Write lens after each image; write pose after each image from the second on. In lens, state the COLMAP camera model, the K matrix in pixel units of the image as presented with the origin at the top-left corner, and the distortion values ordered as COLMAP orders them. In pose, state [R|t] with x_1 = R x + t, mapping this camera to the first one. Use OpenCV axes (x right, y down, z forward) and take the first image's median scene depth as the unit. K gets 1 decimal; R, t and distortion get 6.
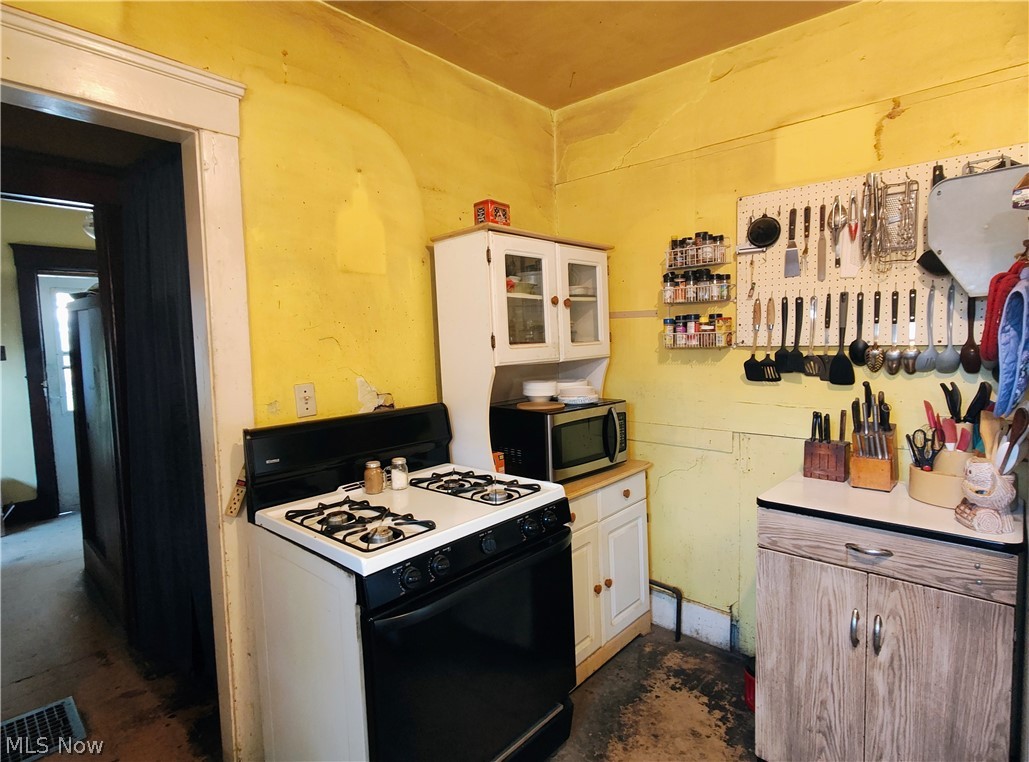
lens RADIAL K [[540.0, 0, 515.7], [0, 540.0, 375.9], [0, 0, 1]] dist [-0.018292, 0.010144]
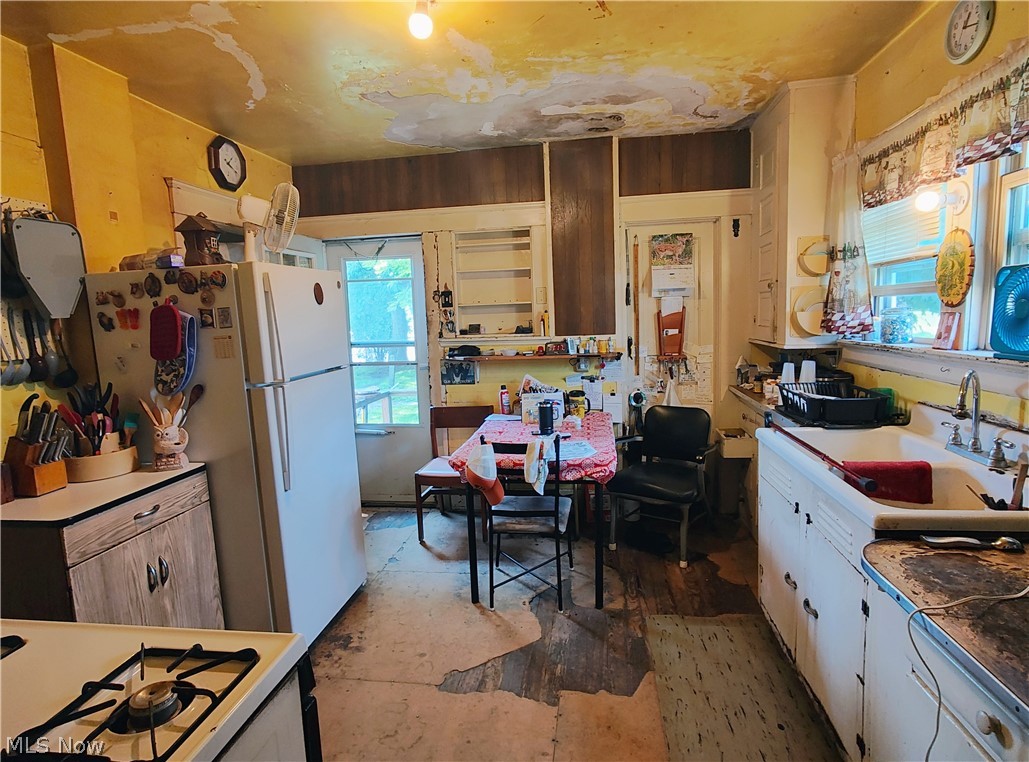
lens RADIAL K [[540.0, 0, 515.7], [0, 540.0, 375.9], [0, 0, 1]] dist [-0.018292, 0.010144]
pose [[-0.556946, -0.049304, 0.829084, -0.833249], [0.109531, 0.985158, 0.132164, -0.066866], [-0.823295, 0.164419, -0.543279, 0.863927]]
